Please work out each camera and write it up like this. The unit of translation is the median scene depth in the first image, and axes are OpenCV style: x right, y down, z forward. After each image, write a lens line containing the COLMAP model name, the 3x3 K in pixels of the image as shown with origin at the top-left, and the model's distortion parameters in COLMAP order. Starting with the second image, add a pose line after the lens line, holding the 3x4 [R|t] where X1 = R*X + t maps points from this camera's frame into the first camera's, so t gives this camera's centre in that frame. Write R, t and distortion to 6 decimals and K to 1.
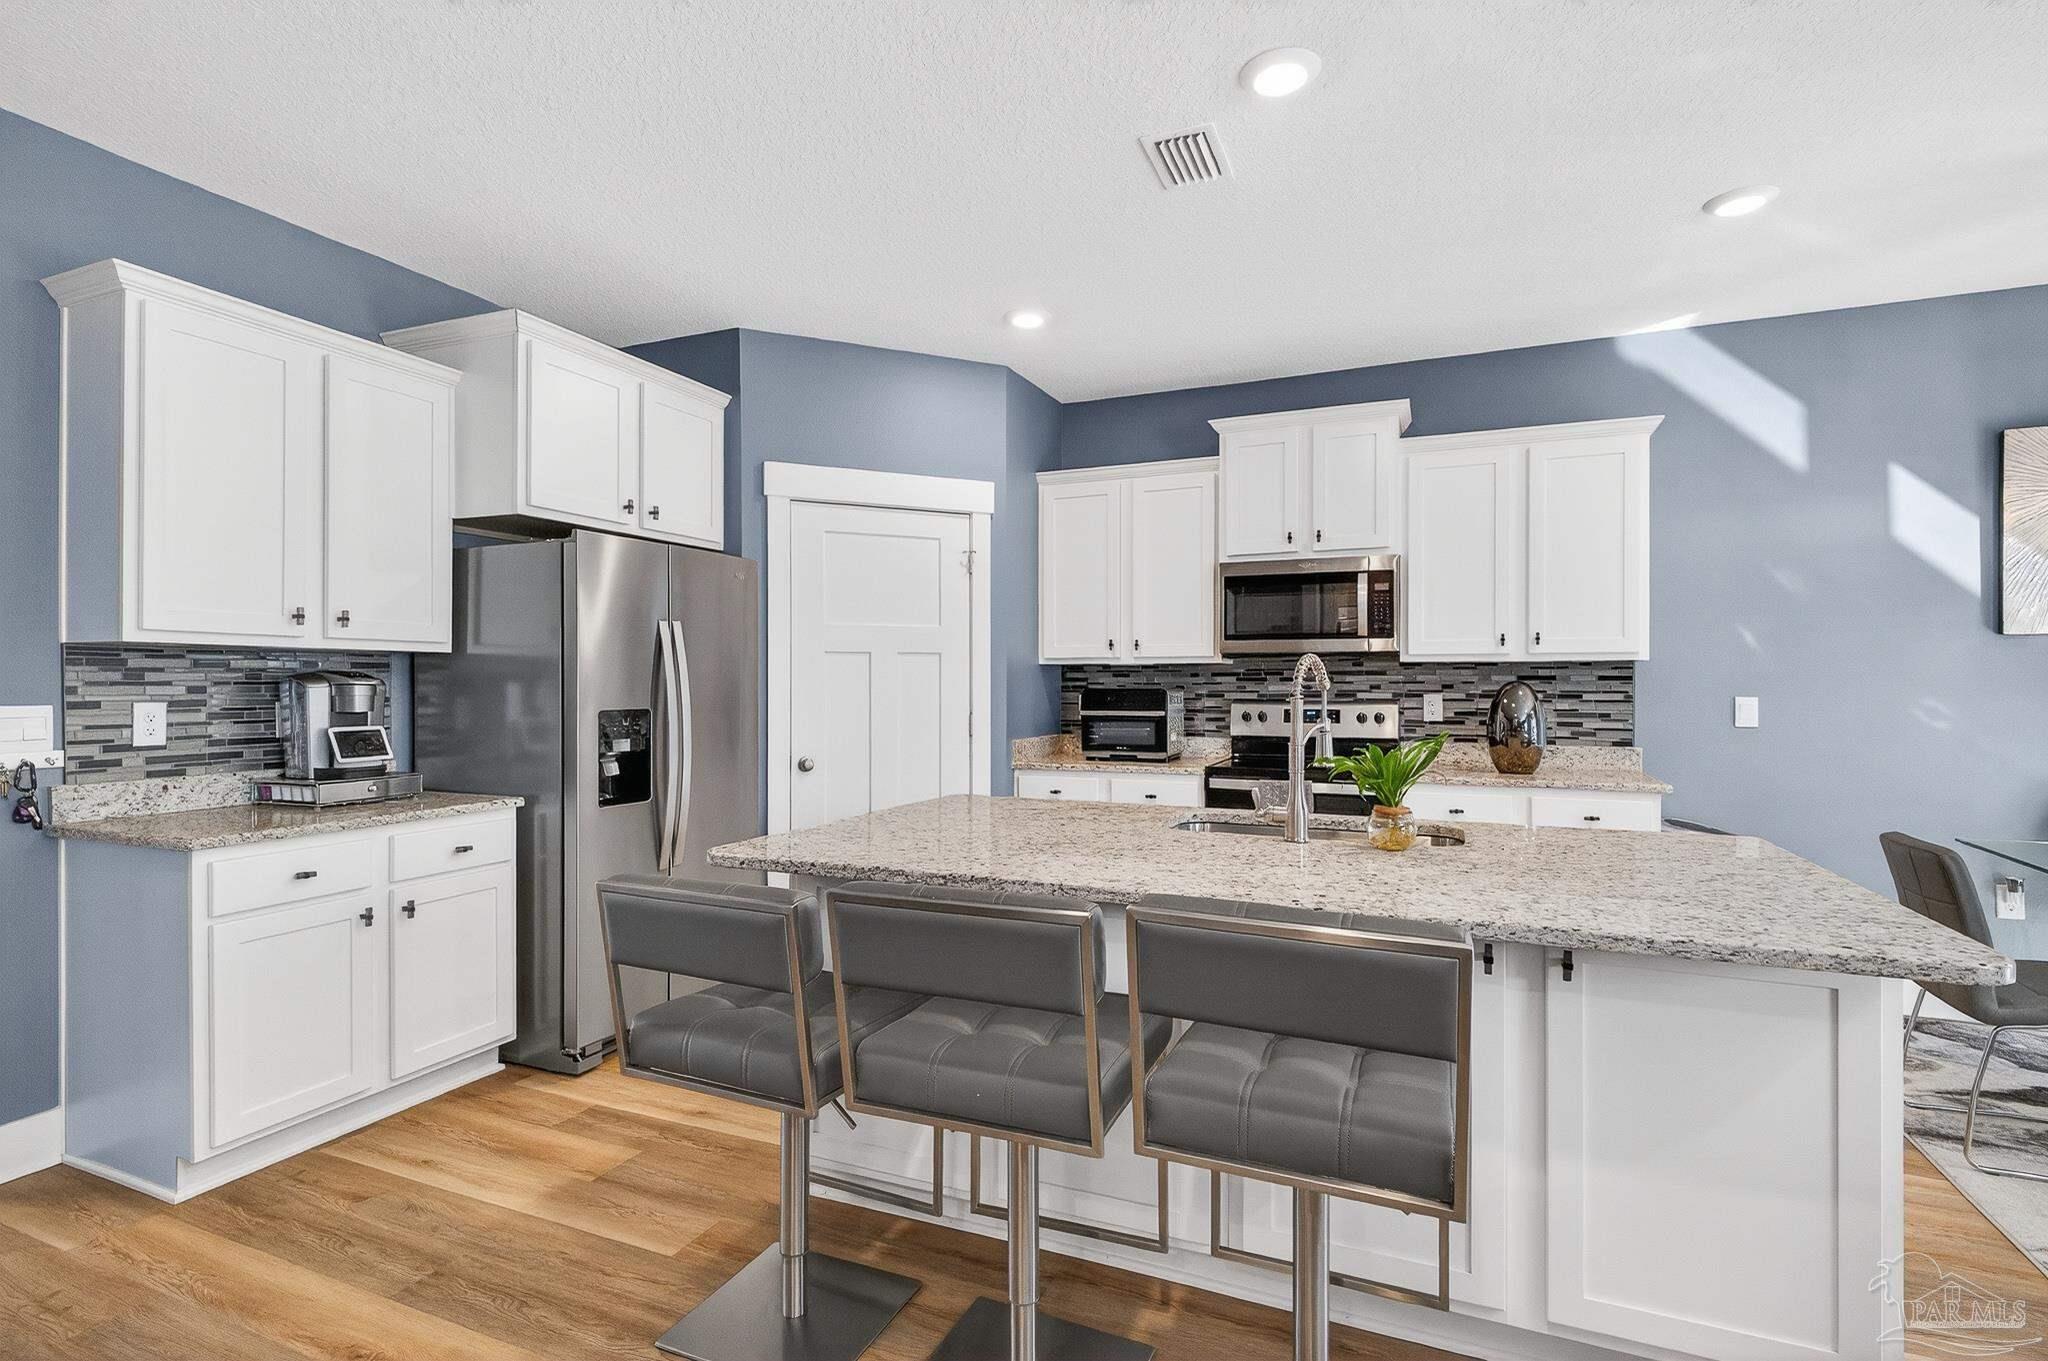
lens RADIAL K [[997.6, 0, 1021.2], [0, 997.6, 681.9], [0, 0, 1]] dist [0.017588, -0.007943]
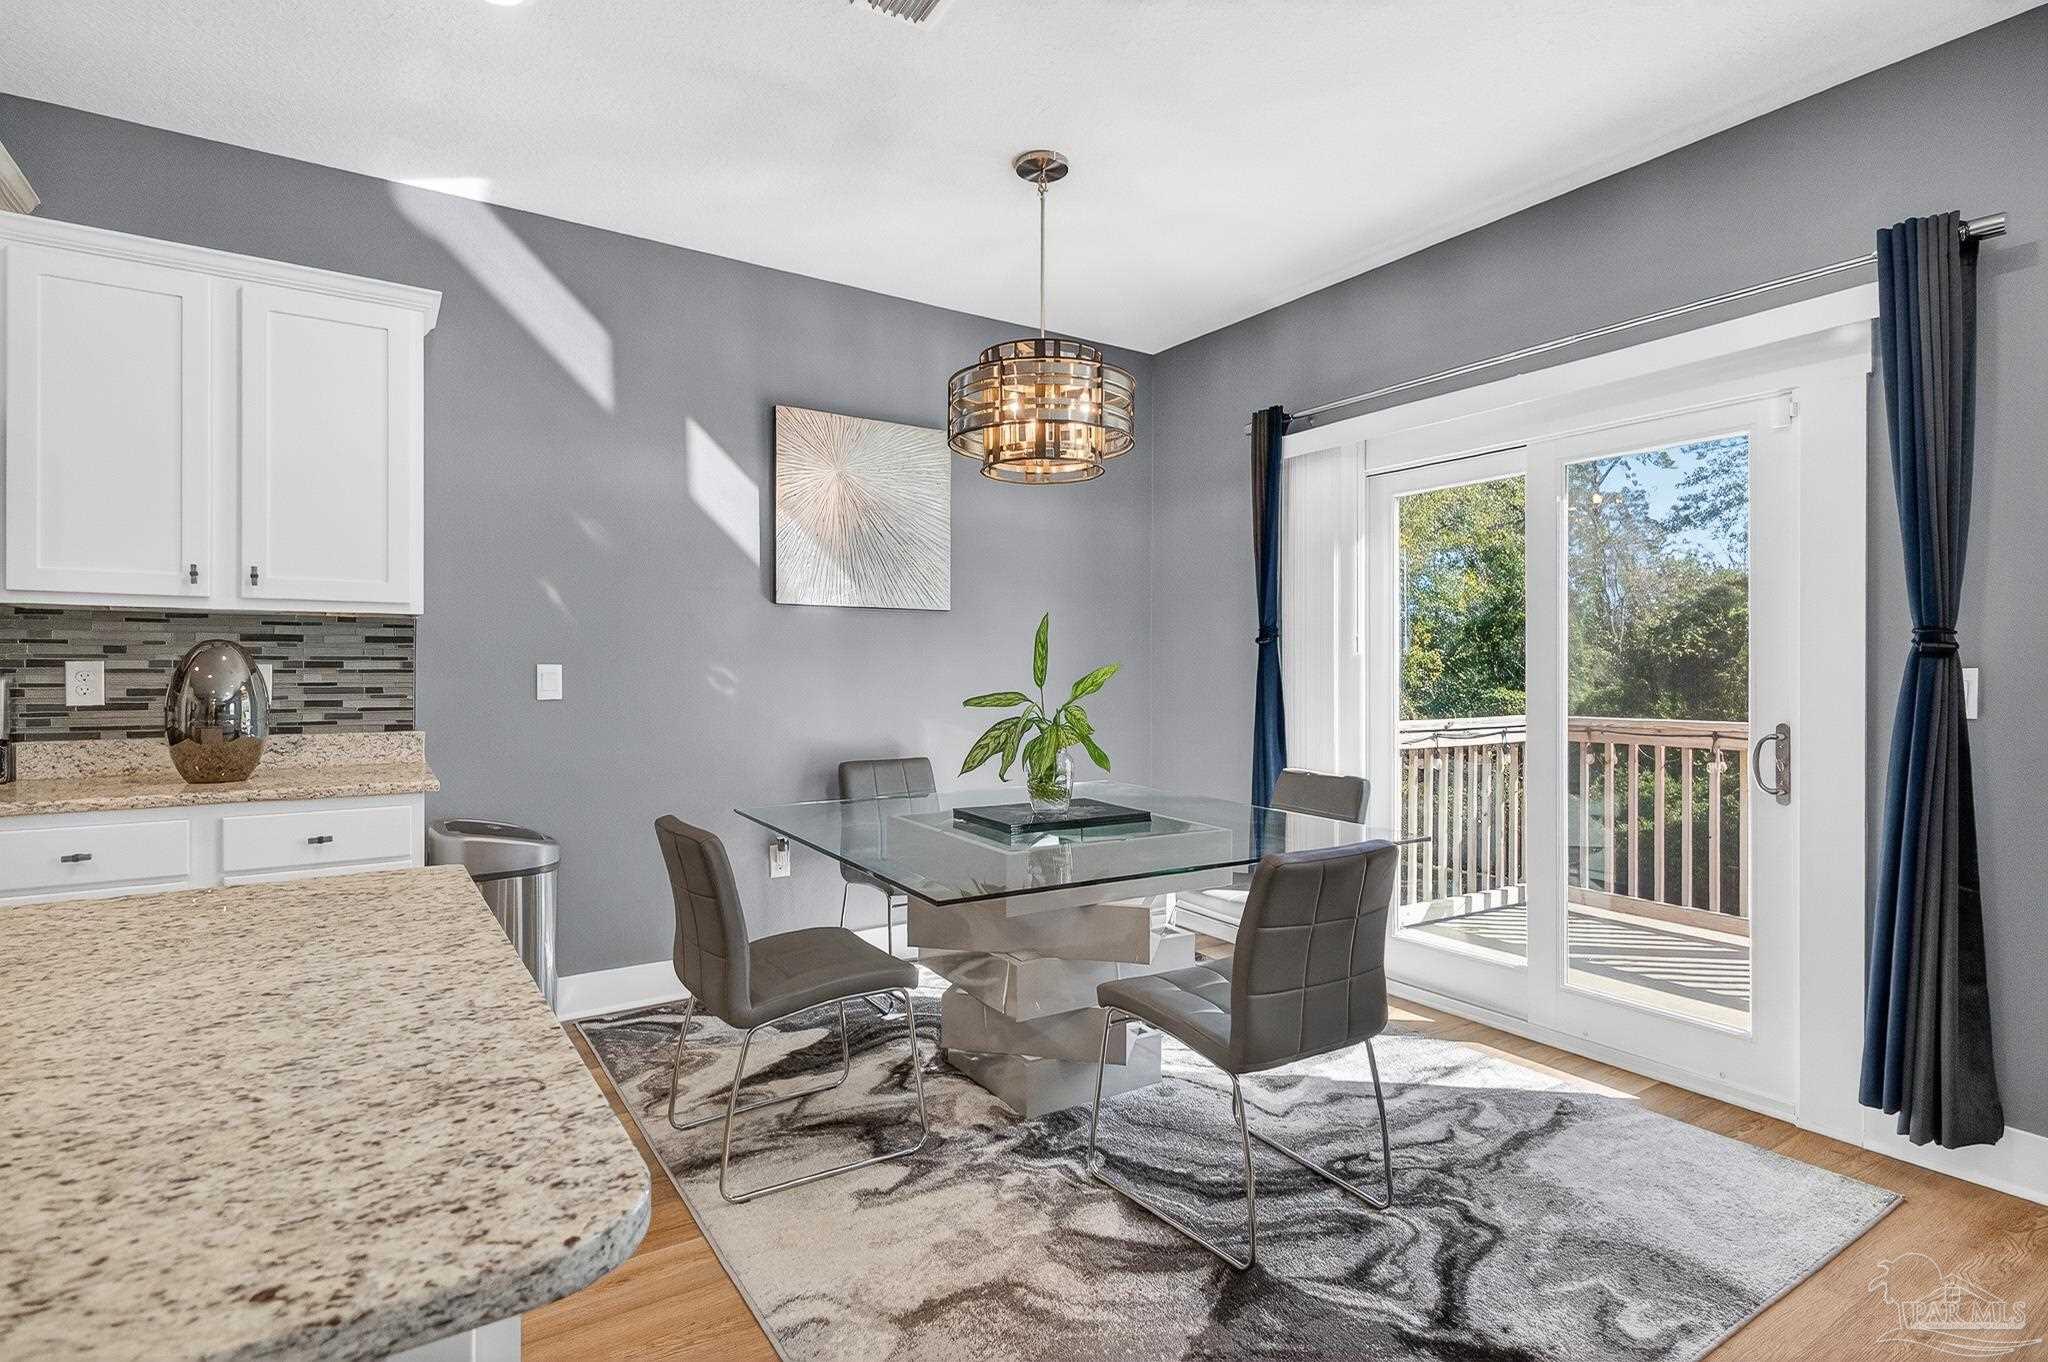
lens RADIAL K [[997.6, 0, 1019.0], [0, 997.6, 657.3], [0, 0, 1]] dist [0.017588, -0.007943]
pose [[0.553320, 0.007099, 0.832938, 0.234603], [-0.002703, 0.999974, -0.006726, 0.013341], [-0.832964, 0.001470, 0.553325, 0.202849]]
